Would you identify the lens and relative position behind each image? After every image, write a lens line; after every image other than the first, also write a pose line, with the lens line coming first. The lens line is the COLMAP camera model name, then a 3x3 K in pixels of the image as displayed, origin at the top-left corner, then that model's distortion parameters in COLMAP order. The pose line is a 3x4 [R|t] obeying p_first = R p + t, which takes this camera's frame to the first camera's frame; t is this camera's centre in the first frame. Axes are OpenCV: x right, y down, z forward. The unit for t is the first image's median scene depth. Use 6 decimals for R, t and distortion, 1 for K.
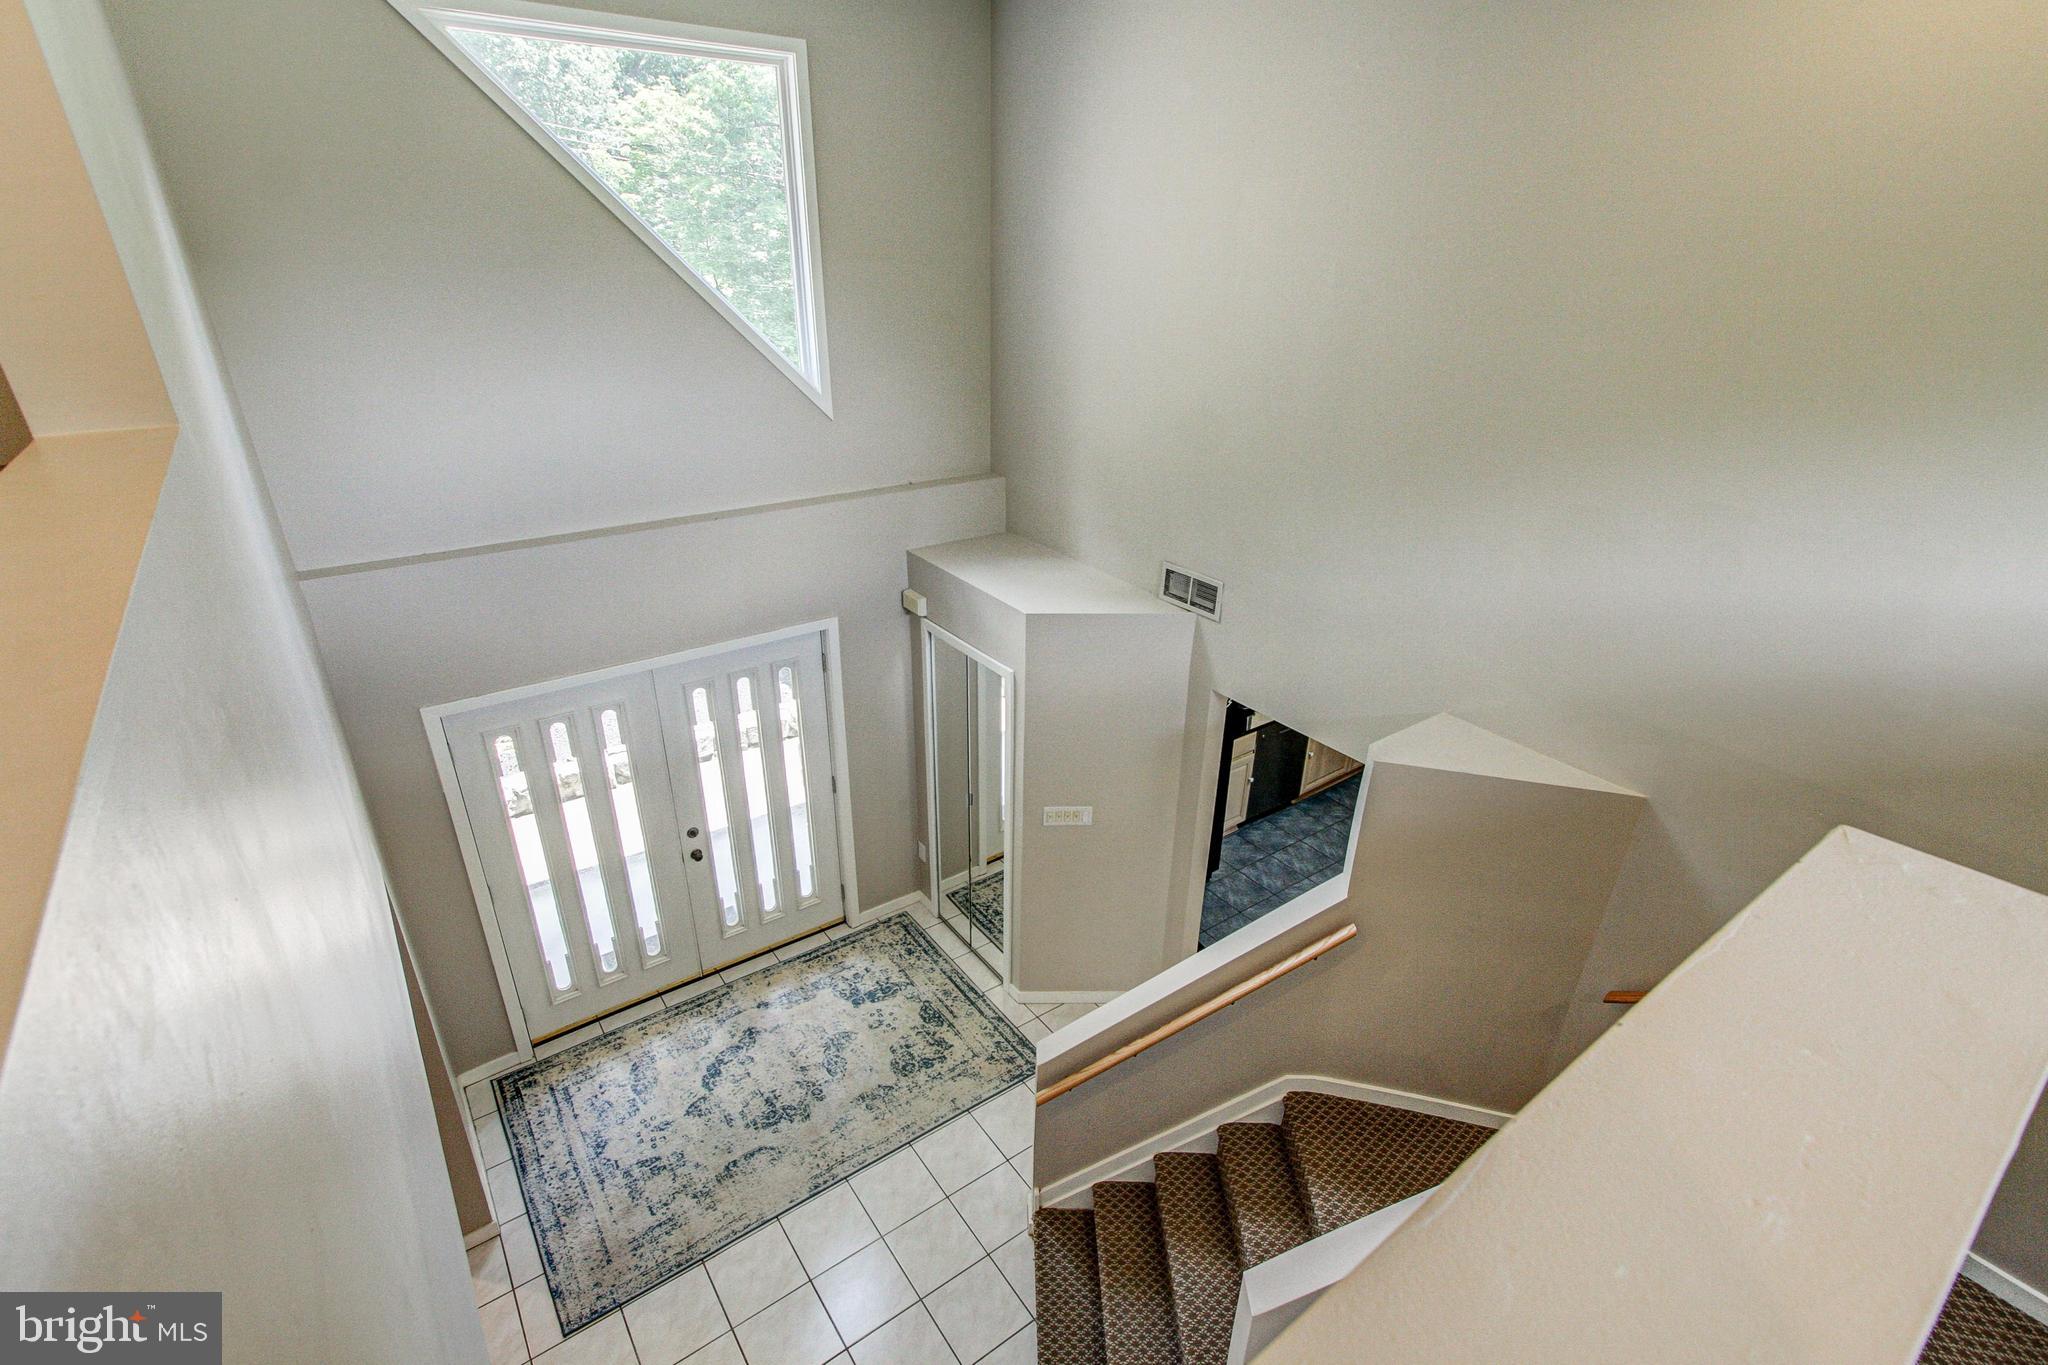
lens RADIAL K [[957.0, 0, 1027.0], [0, 957.0, 700.1], [0, 0, 1]] dist [0.001191, 0.001161]
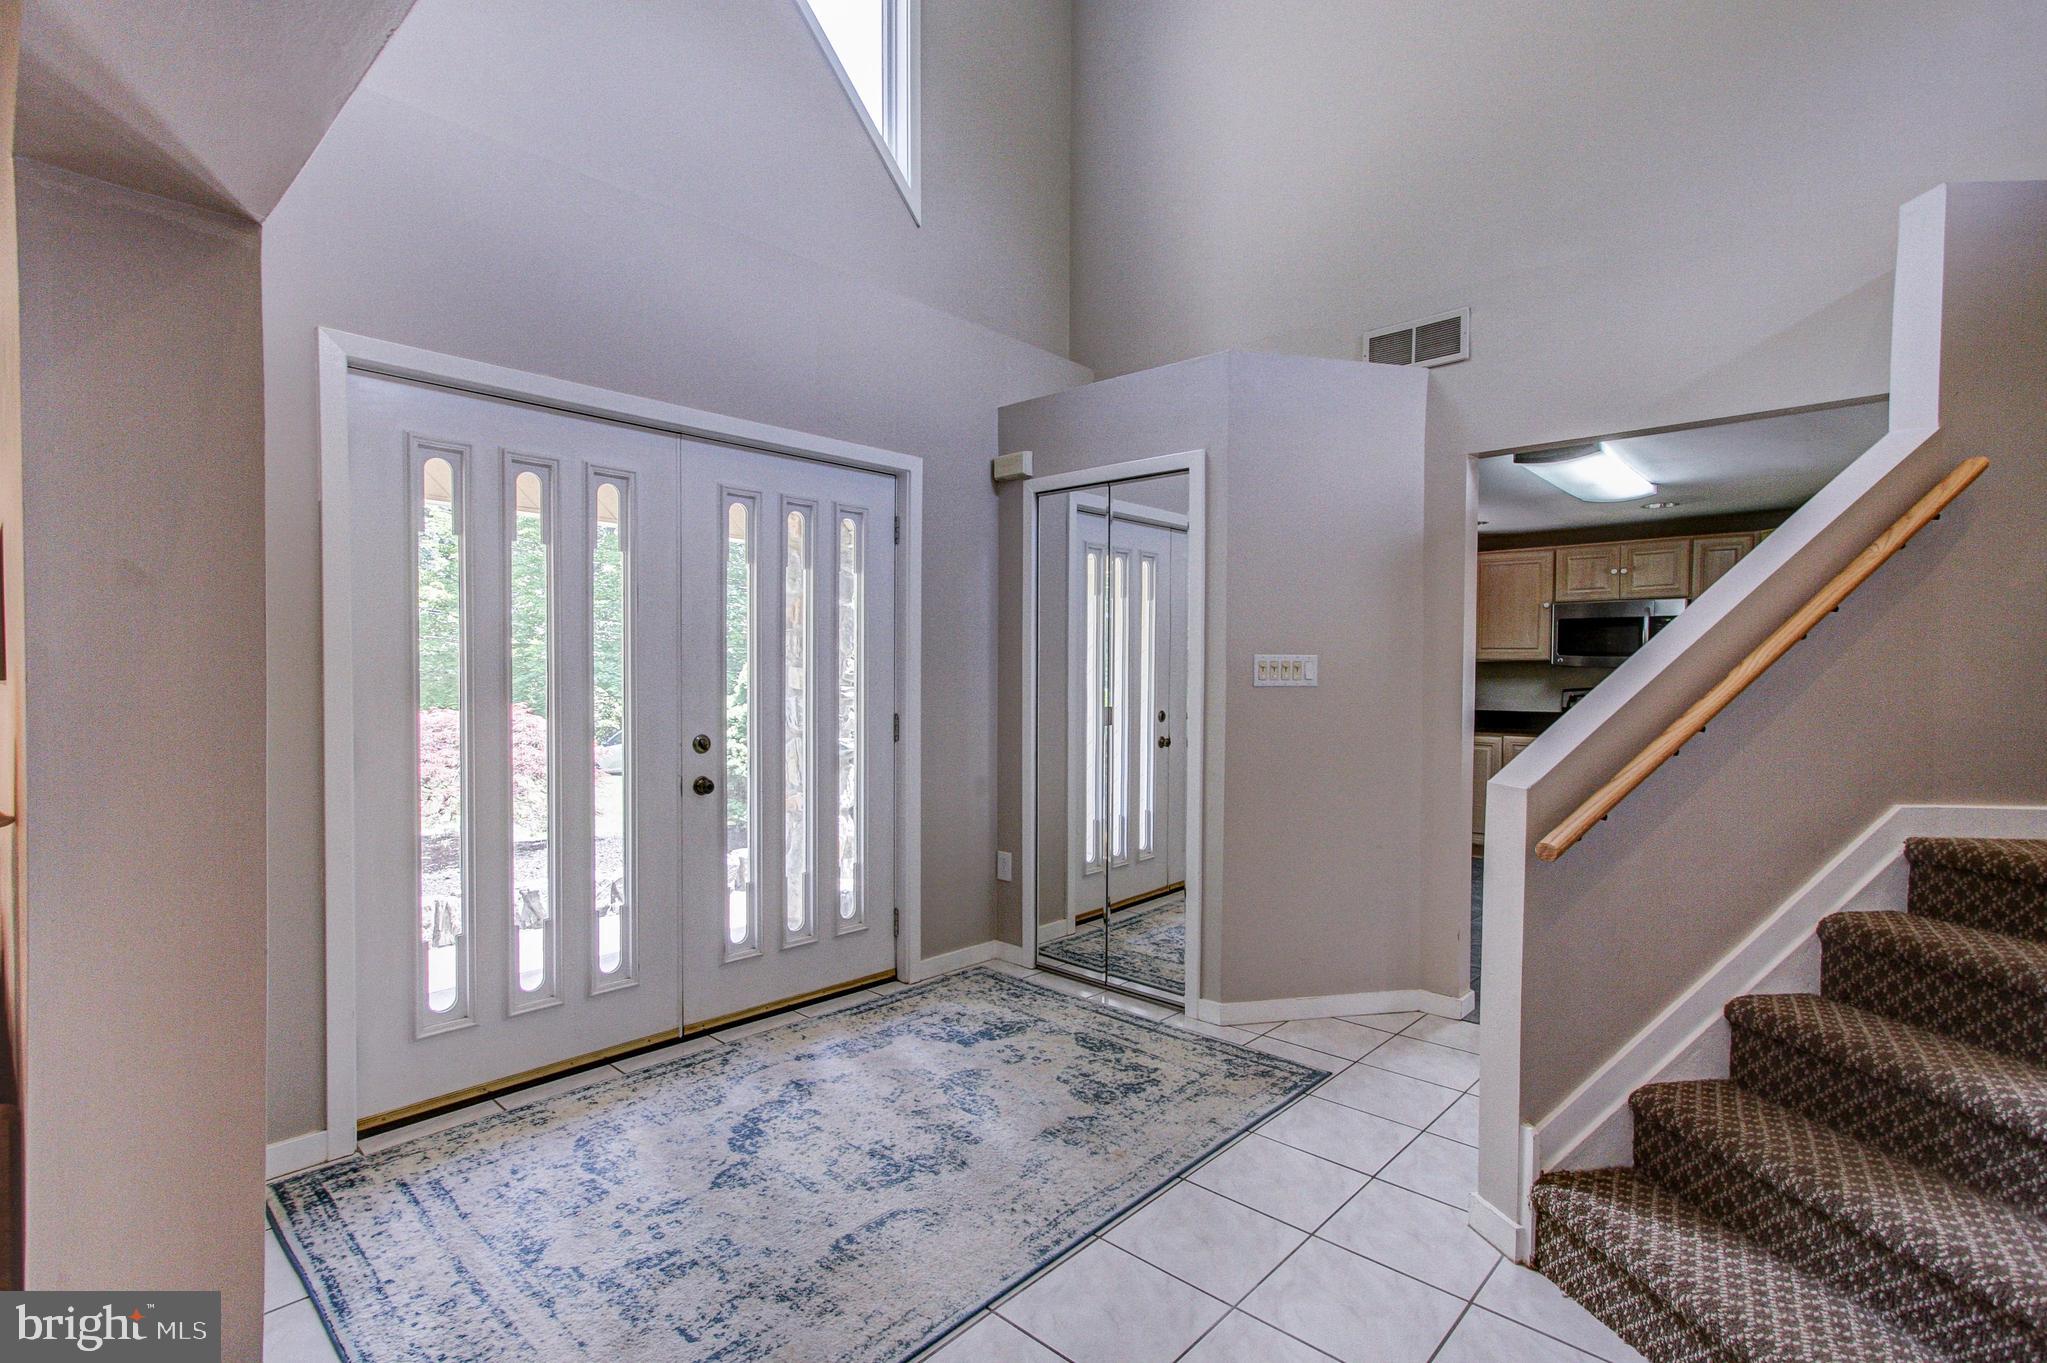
lens RADIAL K [[955.6, 0, 1022.7], [0, 955.6, 692.9], [0, 0, 1]] dist [0.001689, 0.000155]
pose [[0.980390, -0.017228, 0.196313, -0.283234], [0.097135, 0.908997, -0.405326, 0.402118], [-0.171465, 0.416446, 0.892845, 0.424043]]
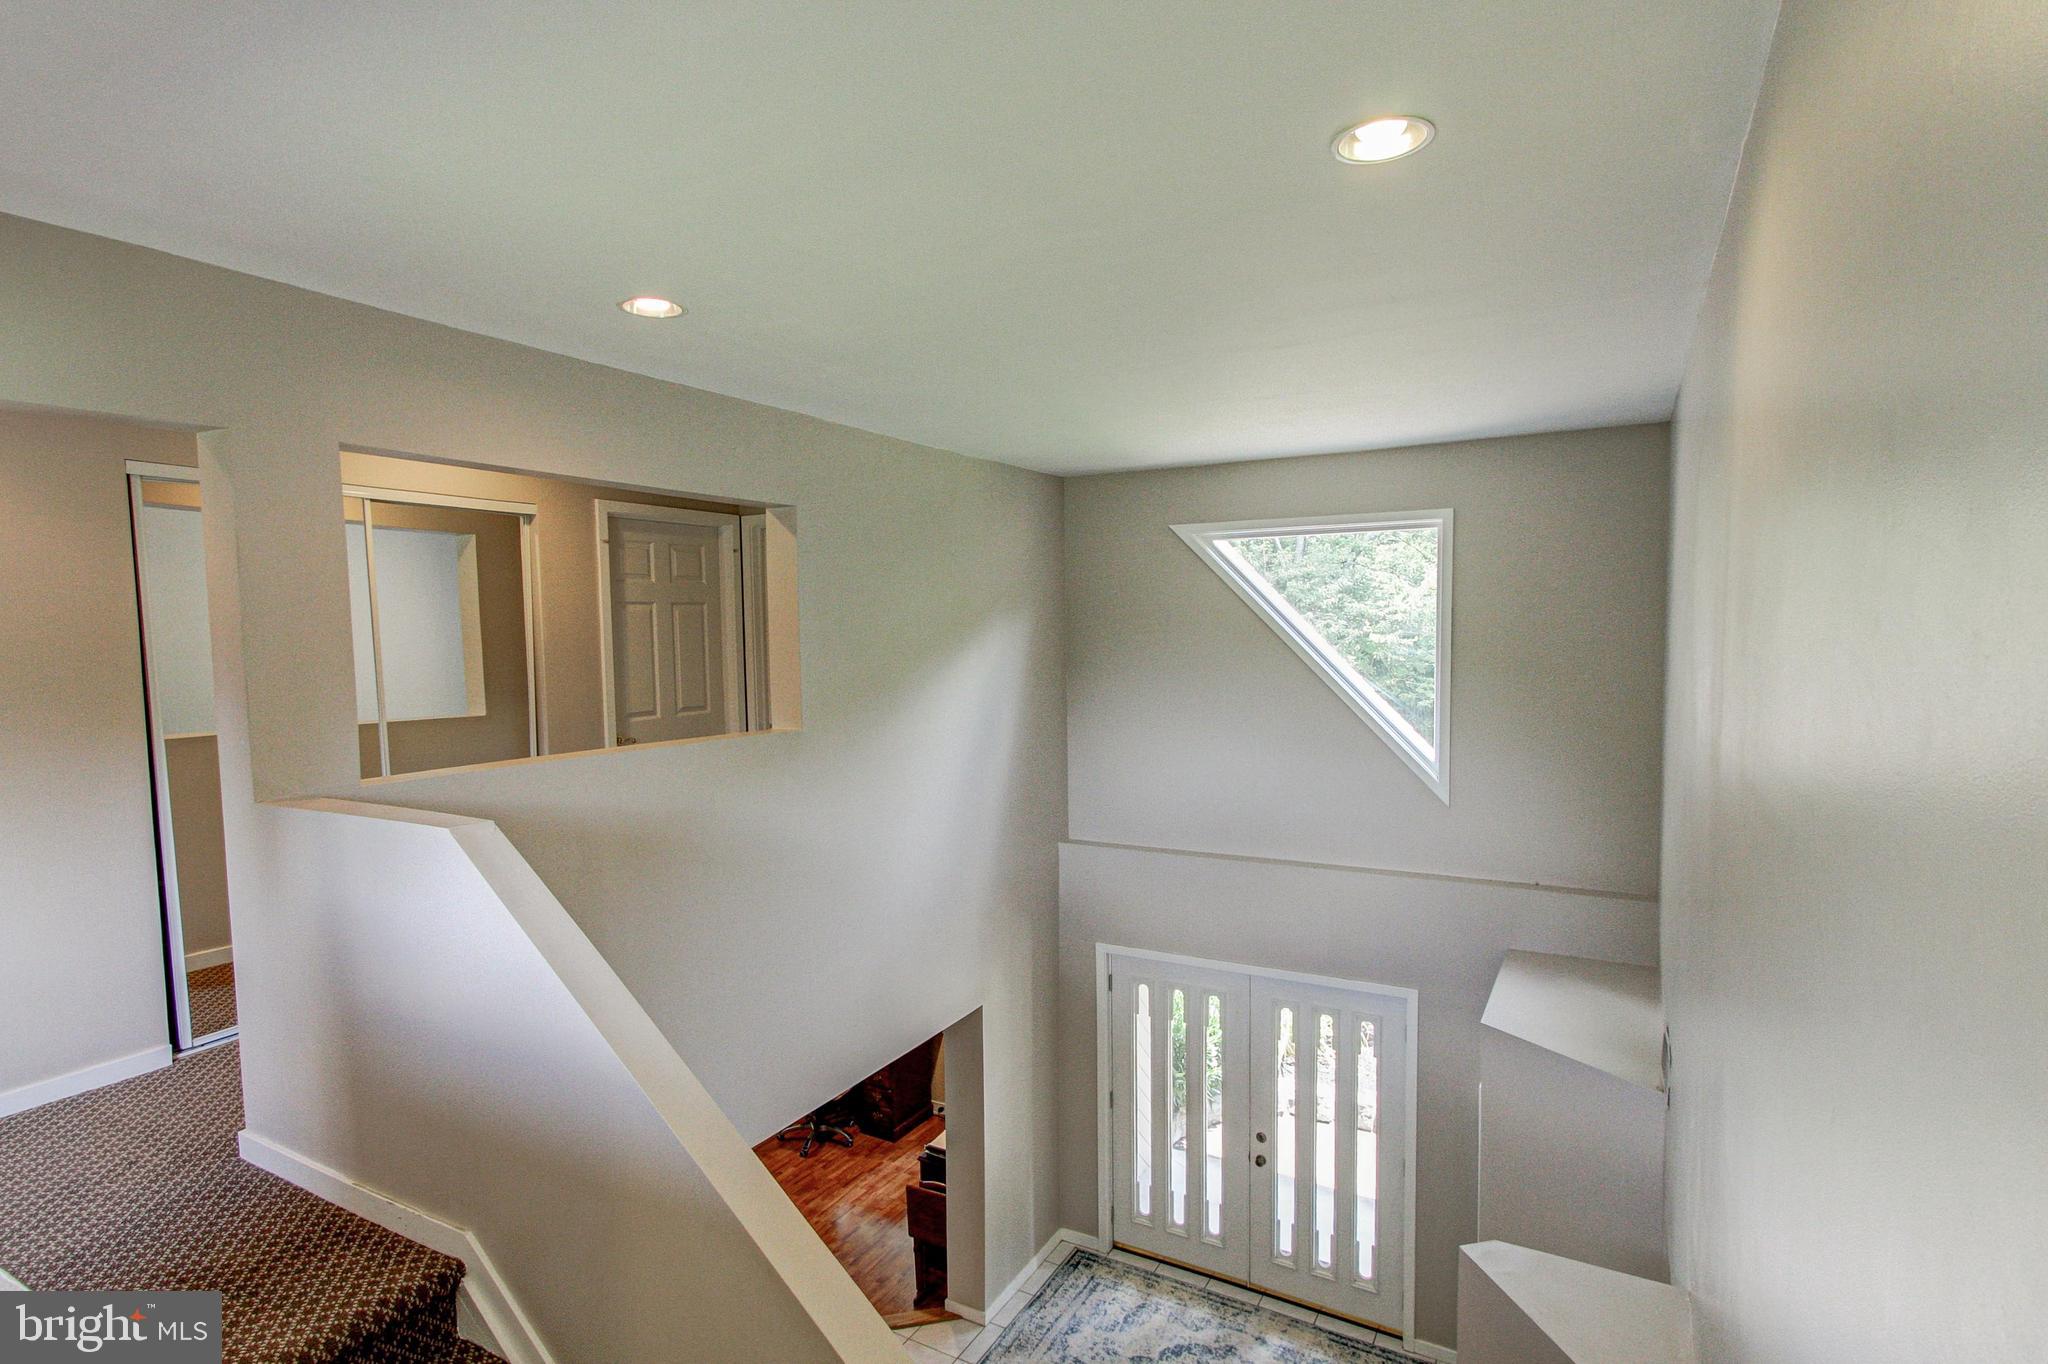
lens RADIAL K [[999.7, 0, 1043.1], [0, 999.7, 702.5], [0, 0, 1]] dist [-0.000887, 0.000537]
pose [[0.421432, 0.028121, -0.906424, 0.626435], [-0.383425, 0.911310, -0.149997, -0.055247], [0.821816, 0.410759, 0.394837, 0.125696]]
